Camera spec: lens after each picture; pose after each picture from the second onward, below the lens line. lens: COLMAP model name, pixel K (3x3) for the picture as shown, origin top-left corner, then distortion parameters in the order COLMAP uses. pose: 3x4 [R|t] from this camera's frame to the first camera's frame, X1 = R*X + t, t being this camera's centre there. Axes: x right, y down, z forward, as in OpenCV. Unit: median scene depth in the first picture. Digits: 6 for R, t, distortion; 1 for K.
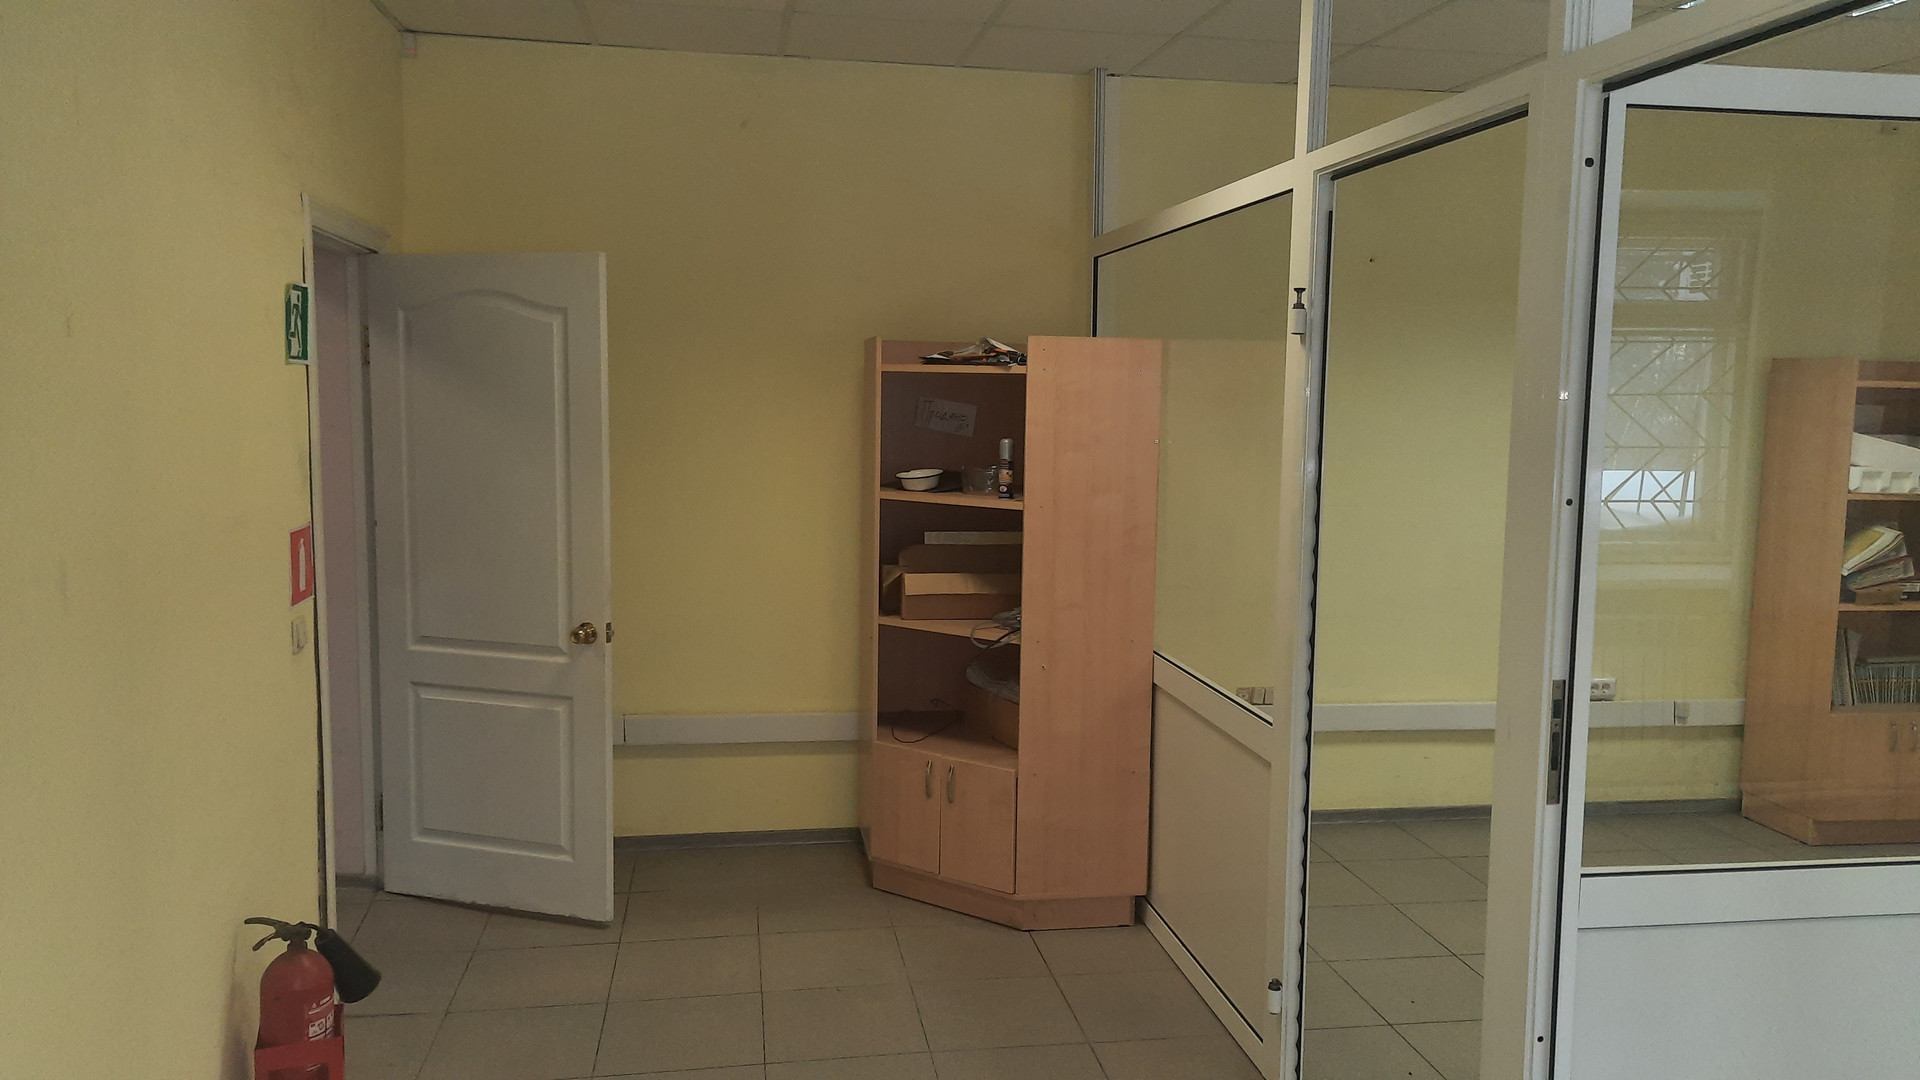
lens RADIAL K [[1401.7, 0, 960.0], [0, 1401.7, 540.0], [0, 0, 1]] dist [0.006279, 0.001382]
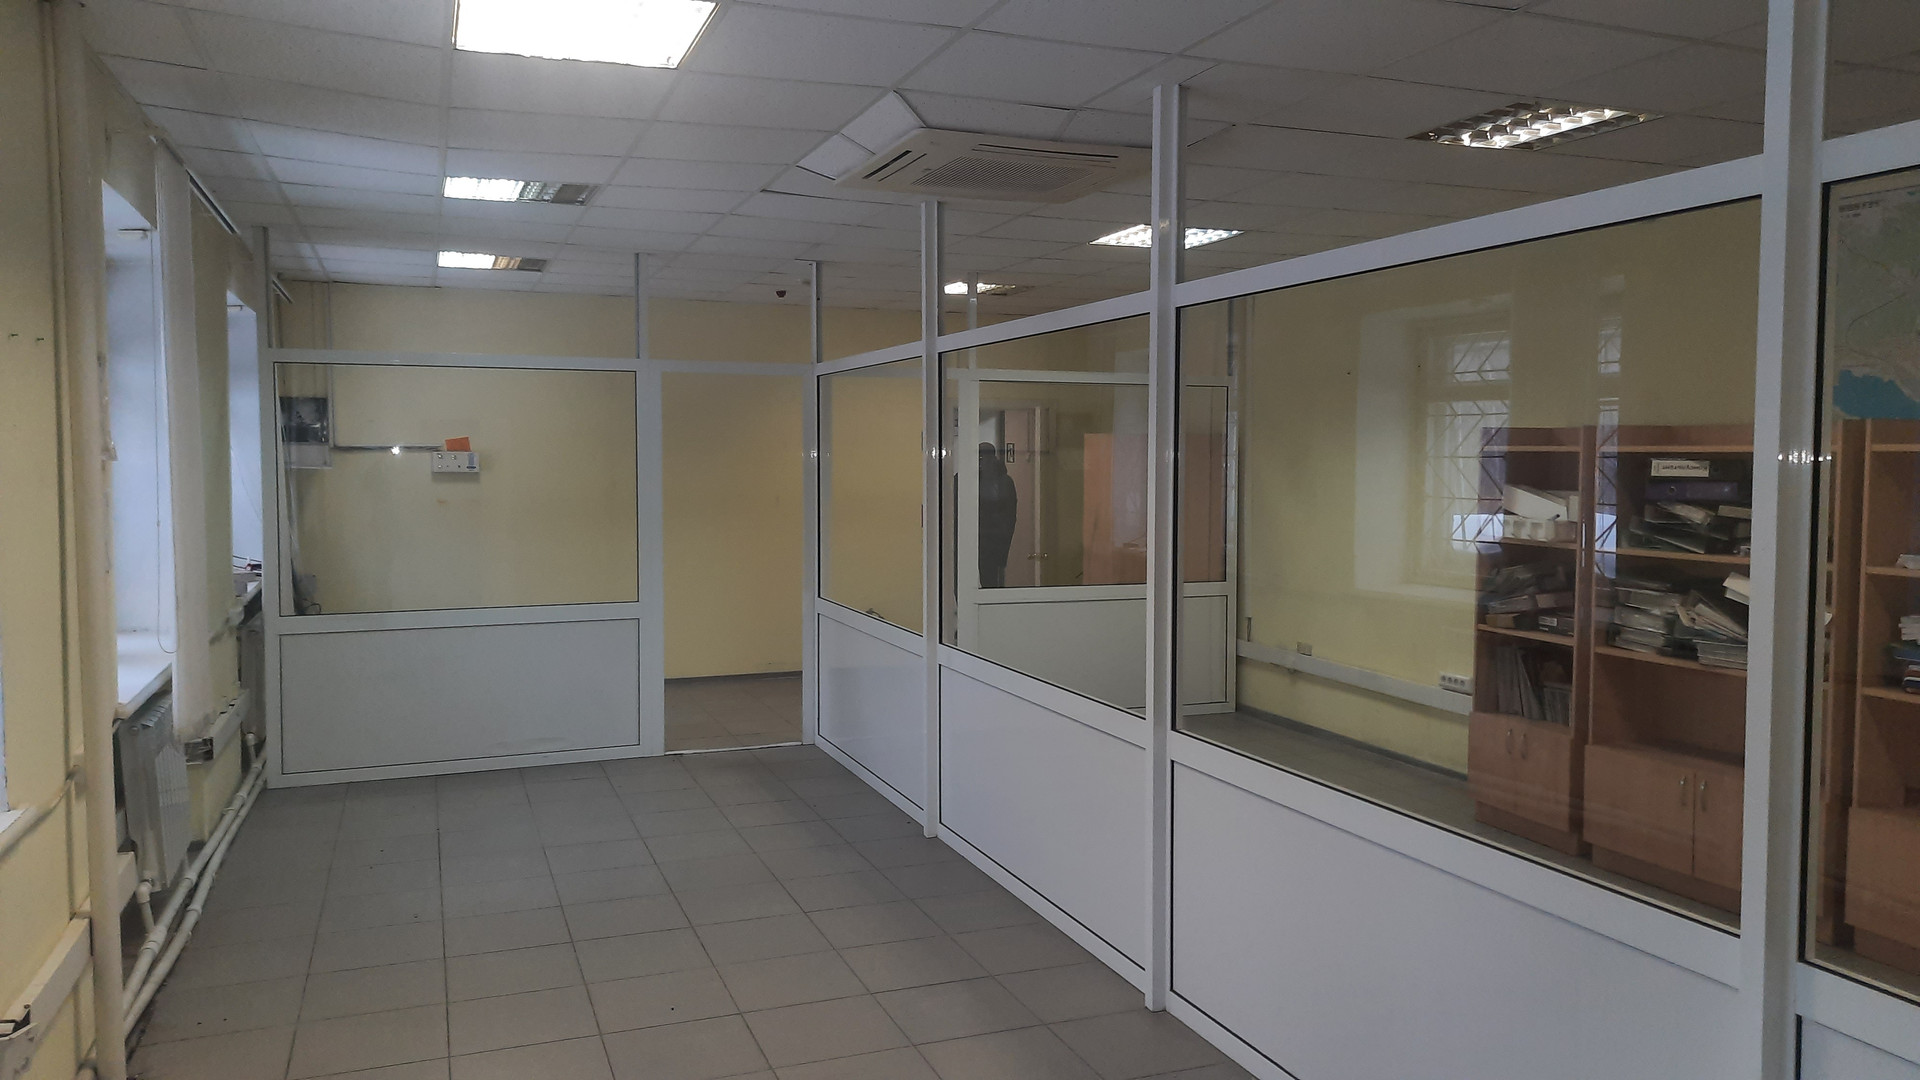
lens RADIAL K [[1401.7, 0, 960.0], [0, 1401.7, 540.0], [0, 0, 1]] dist [0.006279, 0.001382]
pose [[0.206718, 0.044908, -0.977369, 1.653464], [-0.102512, 0.994442, 0.024011, -0.011272], [0.973015, 0.095228, 0.210173, 0.273893]]
